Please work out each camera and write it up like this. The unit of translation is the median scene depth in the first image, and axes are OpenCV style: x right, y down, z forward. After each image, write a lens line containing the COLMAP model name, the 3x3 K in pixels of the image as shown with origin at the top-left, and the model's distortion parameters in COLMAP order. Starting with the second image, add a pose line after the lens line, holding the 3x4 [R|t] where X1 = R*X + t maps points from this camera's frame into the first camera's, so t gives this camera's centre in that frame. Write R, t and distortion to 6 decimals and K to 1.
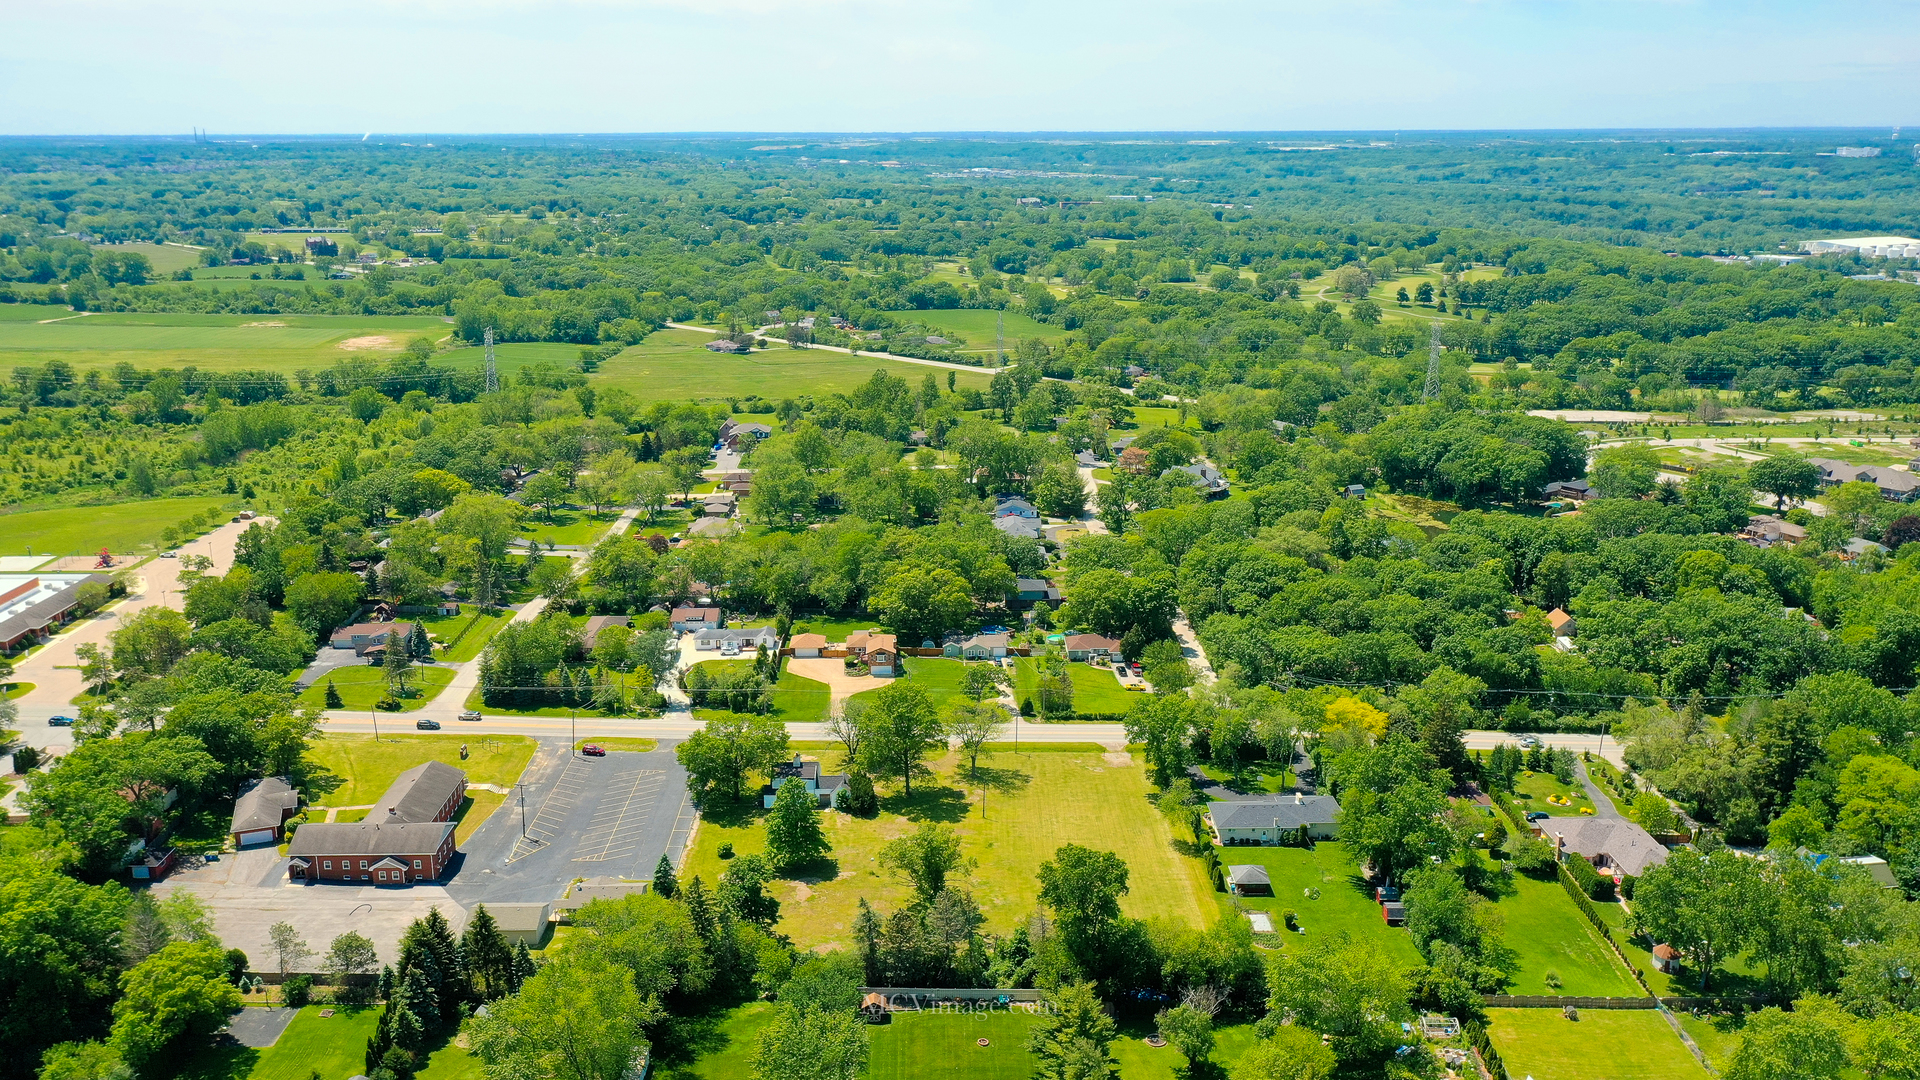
lens RADIAL K [[1522.5, 0, 958.3], [0, 1522.5, 540.0], [0, 0, 1]] dist [0.000428, 0.005465]
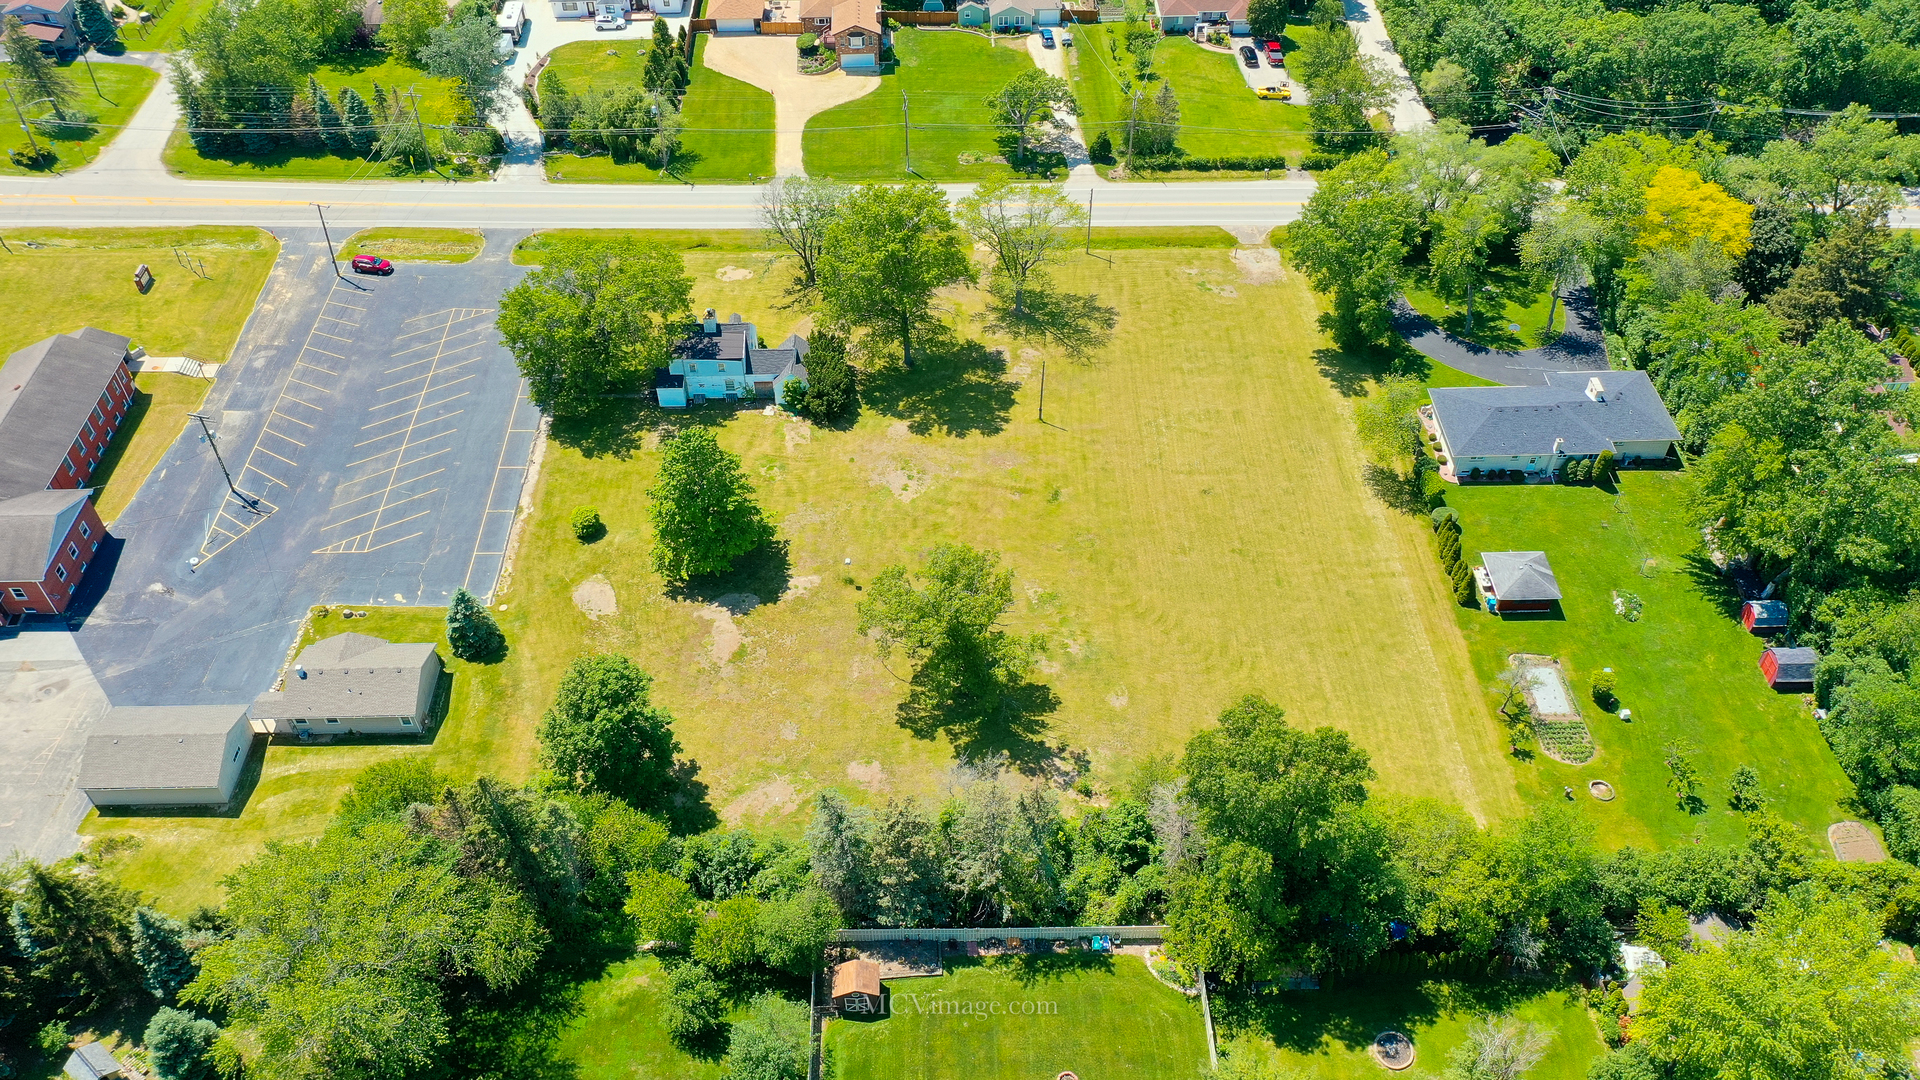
lens RADIAL K [[1522.5, 0, 955.0], [0, 1522.5, 526.6], [0, 0, 1]] dist [0.000428, 0.005465]
pose [[0.999977, -0.006510, -0.001887, -0.014285], [0.006593, 0.869631, 0.493659, -0.064769], [-0.001573, -0.493660, 0.869654, 0.454158]]
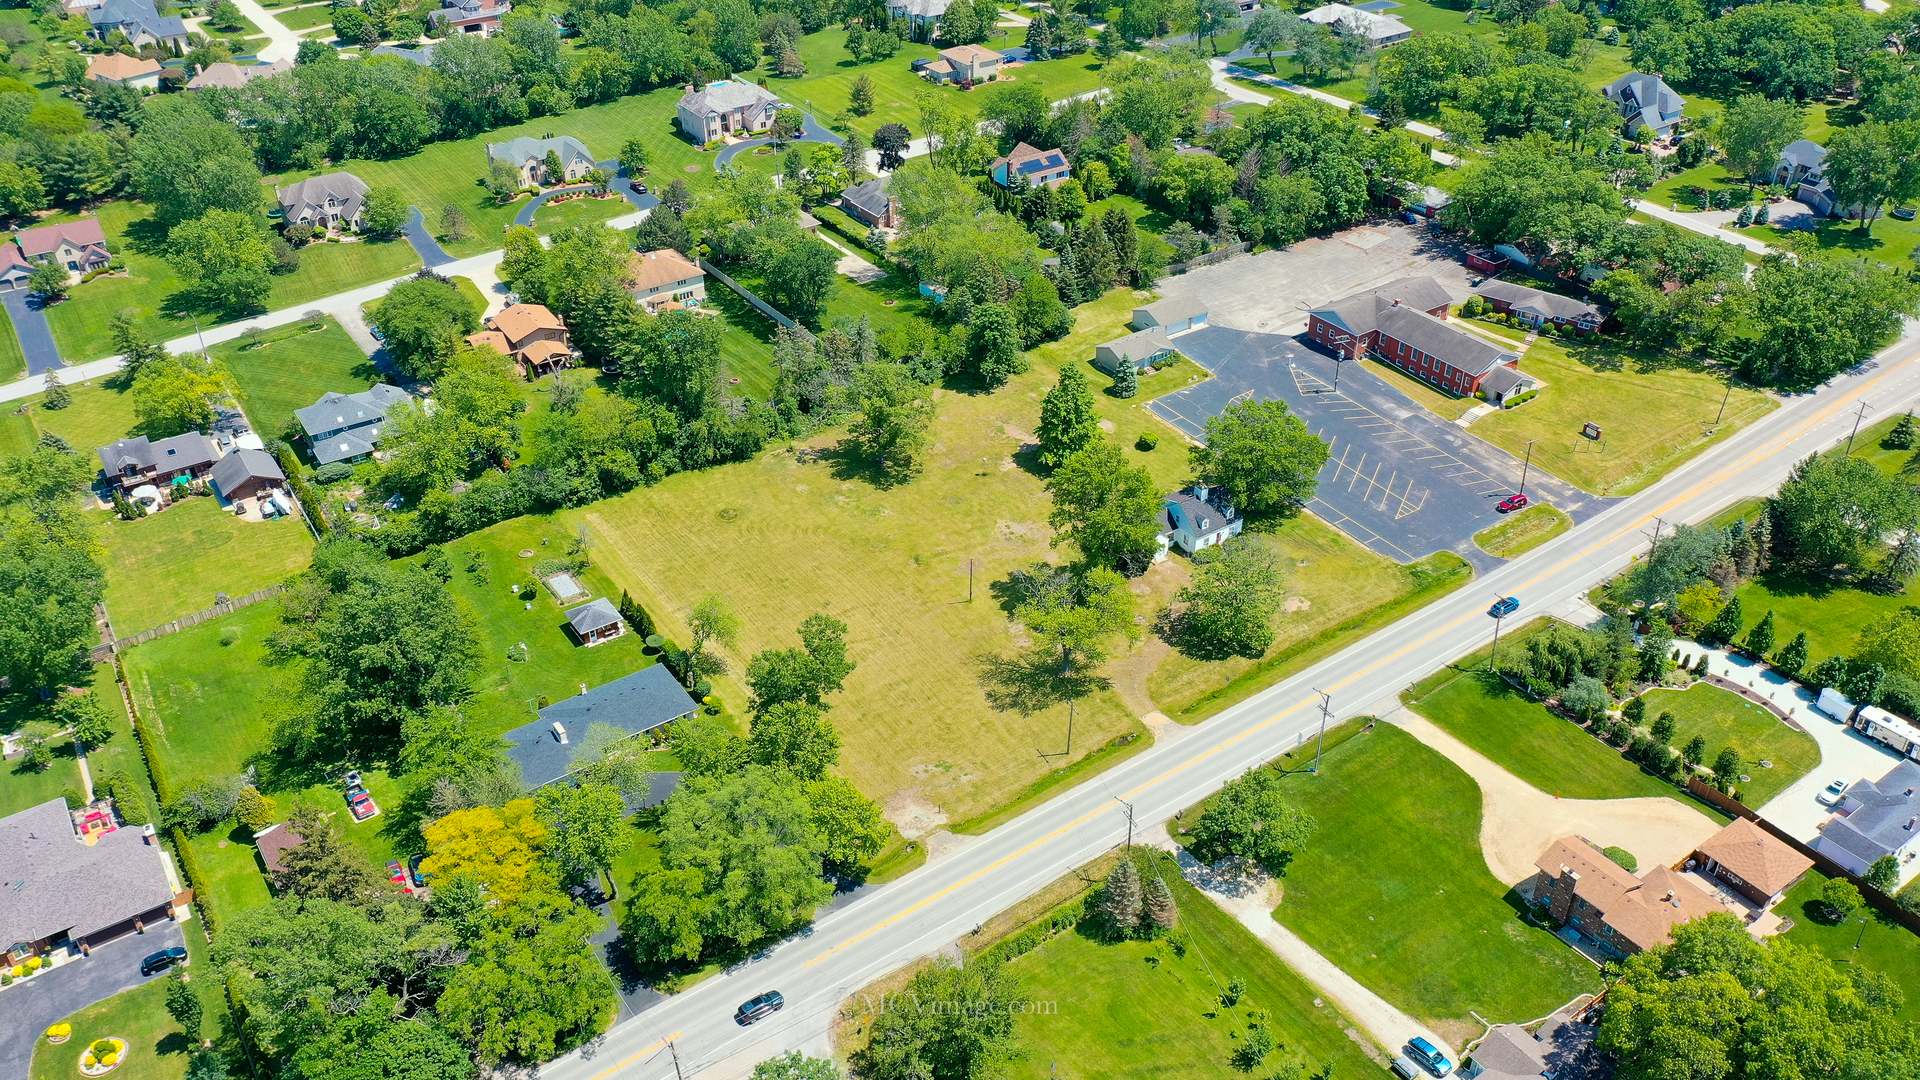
lens RADIAL K [[1522.5, 0, 960.4], [0, 1522.5, 540.2], [0, 0, 1]] dist [0.000428, 0.005465]
pose [[-0.833822, 0.311191, -0.455962, 0.332115], [-0.136984, 0.683496, 0.716986, -0.350360], [0.534768, 0.660298, -0.527285, 1.301254]]
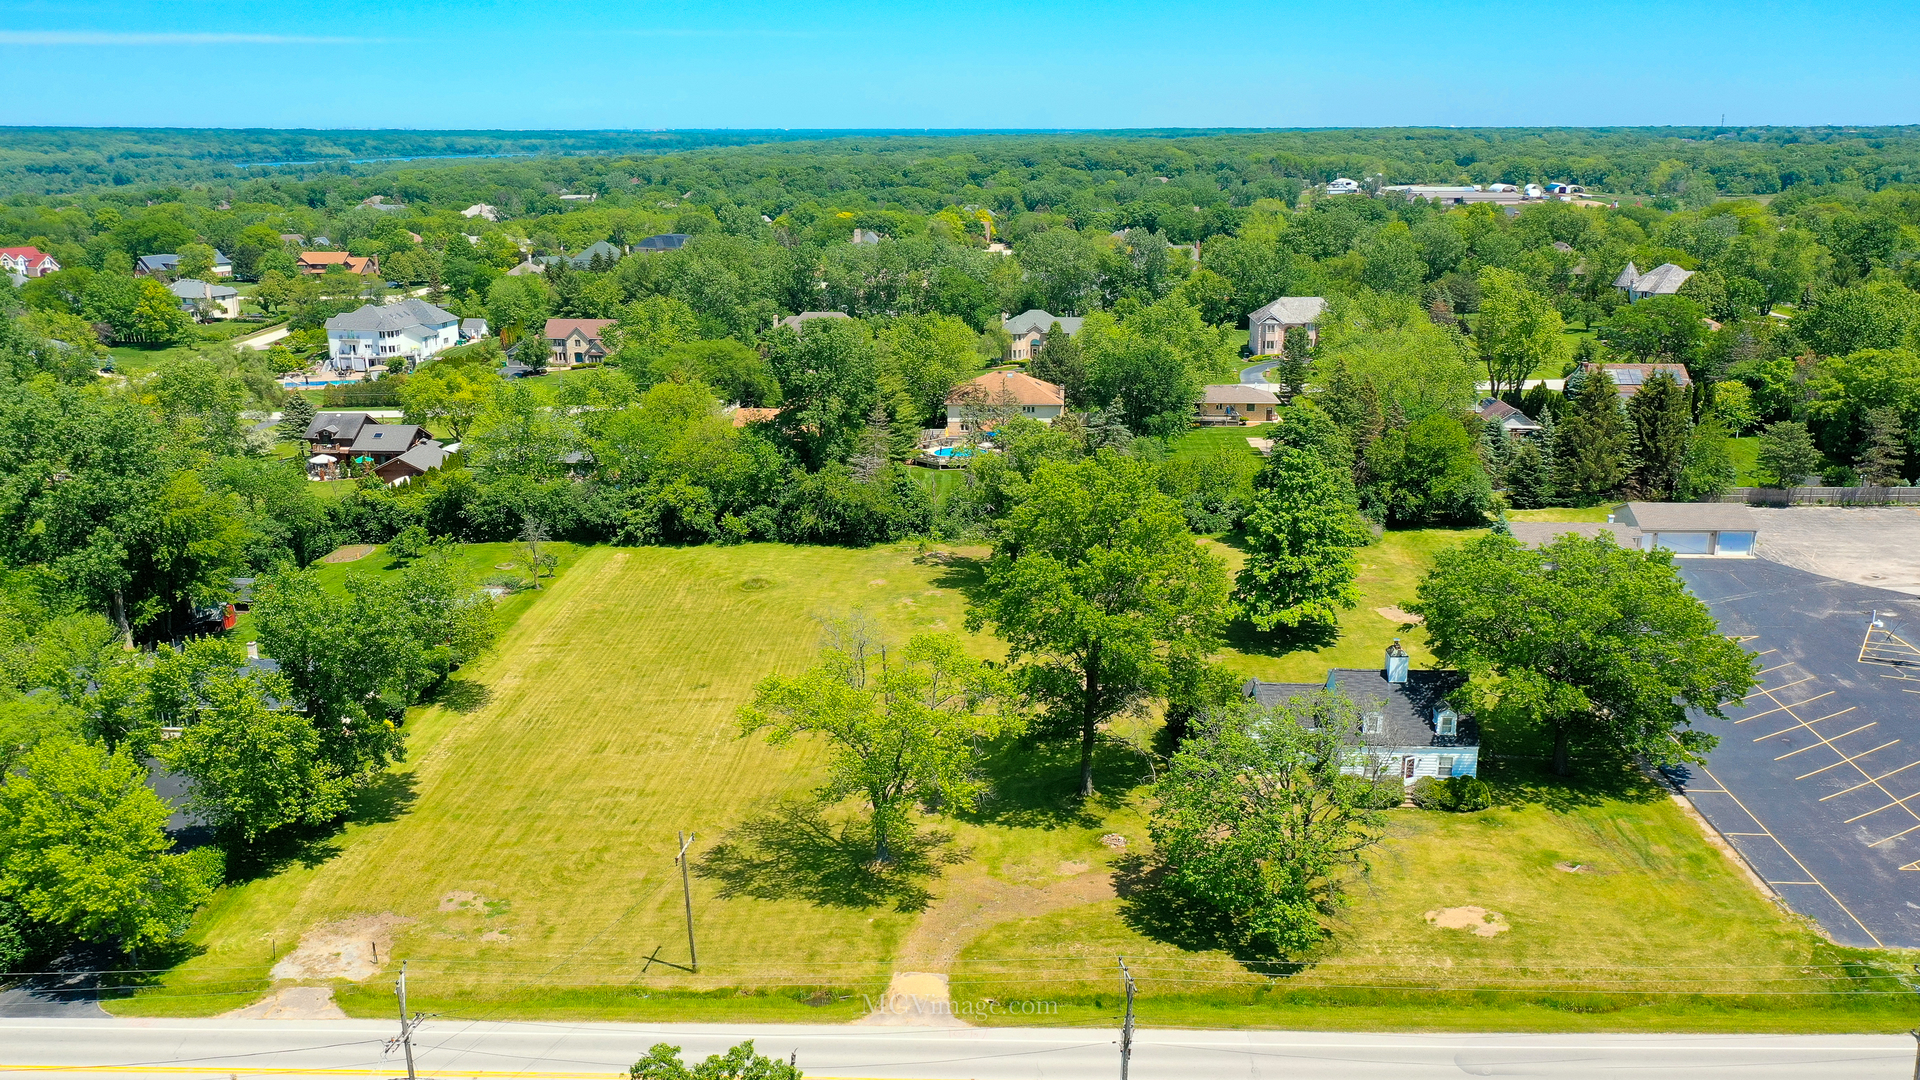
lens RADIAL K [[1522.5, 0, 959.1], [0, 1522.5, 542.1], [0, 0, 1]] dist [0.000428, 0.005465]
pose [[-0.998041, -0.010951, 0.061603, -0.025270], [0.021851, 0.861565, 0.507177, -0.060950], [-0.058629, 0.507530, -0.859637, 1.251847]]
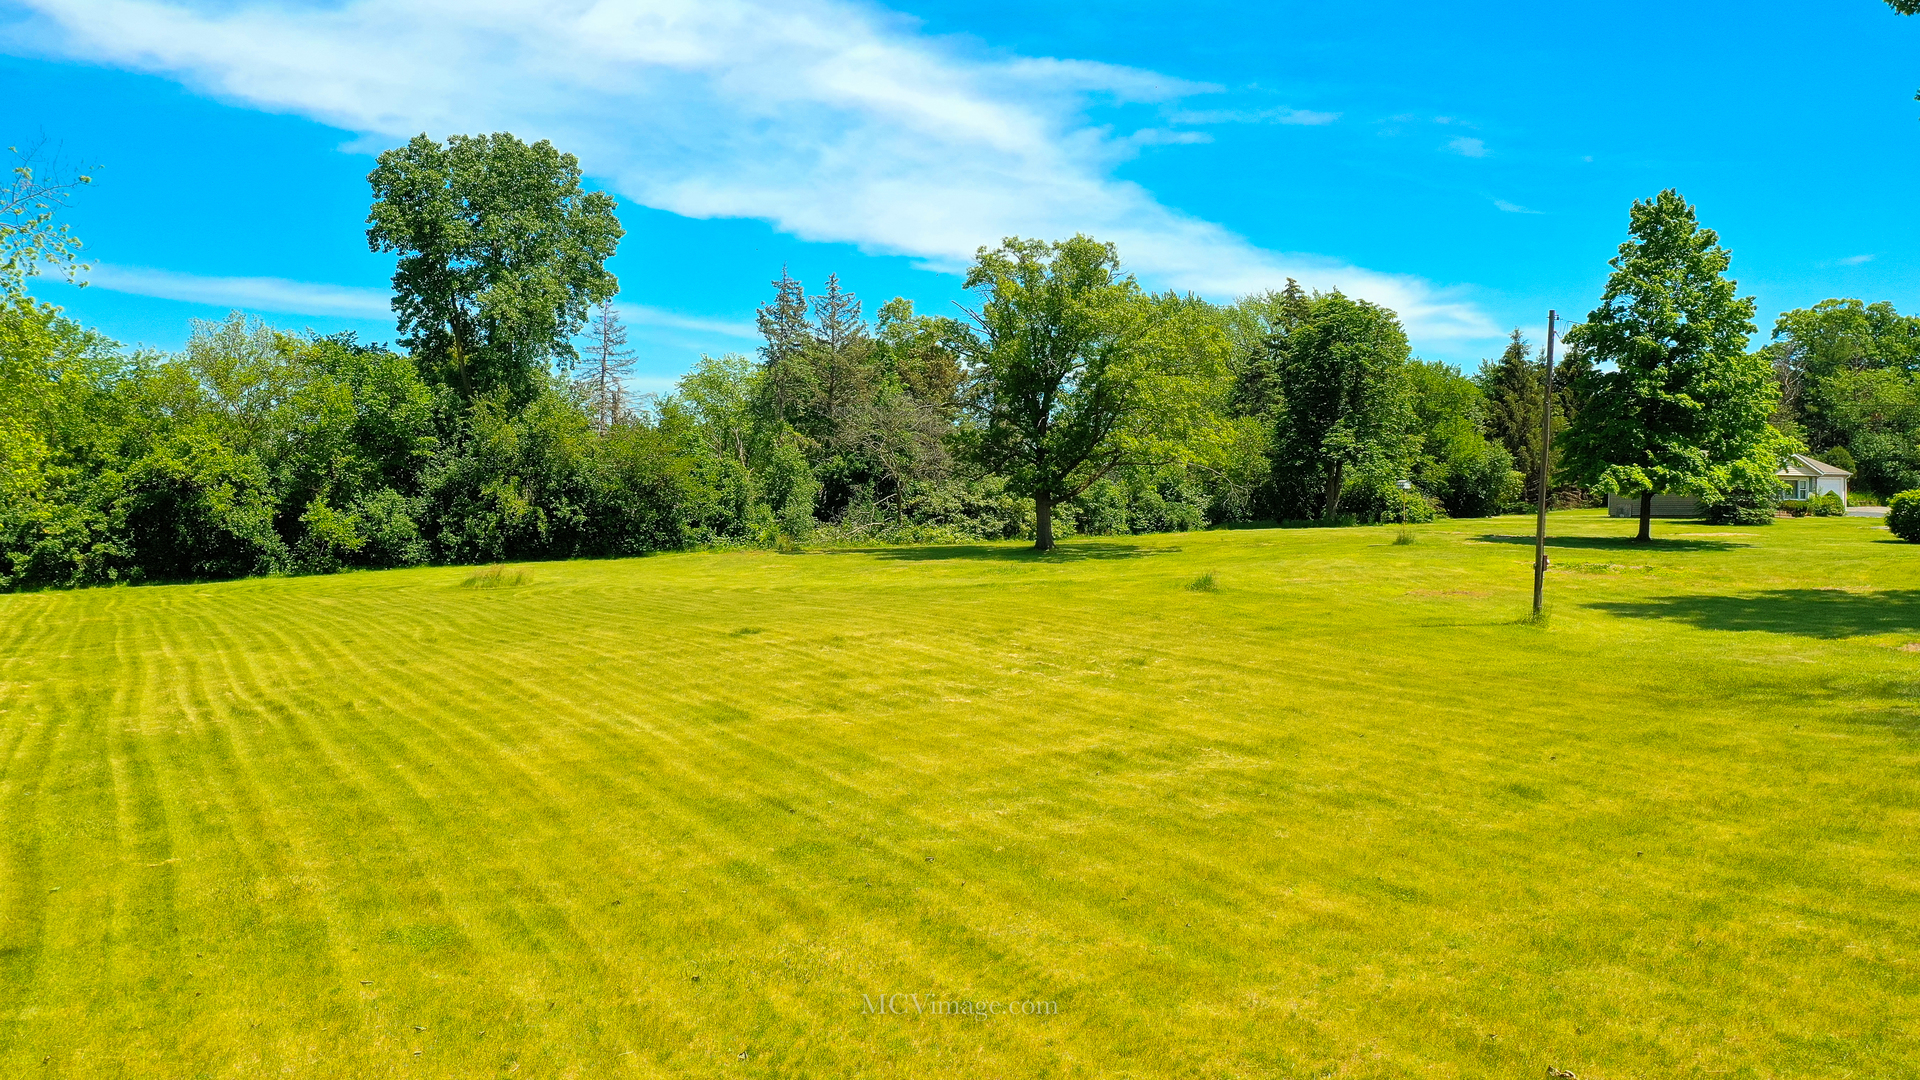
lens RADIAL K [[1522.5, 0, 965.6], [0, 1522.5, 533.3], [0, 0, 1]] dist [0.000428, 0.005465]
pose [[-0.887693, 0.005415, -0.460404, 0.114123], [-0.119257, 0.963104, 0.241265, 0.142758], [0.444724, 0.269075, -0.854295, 1.035272]]
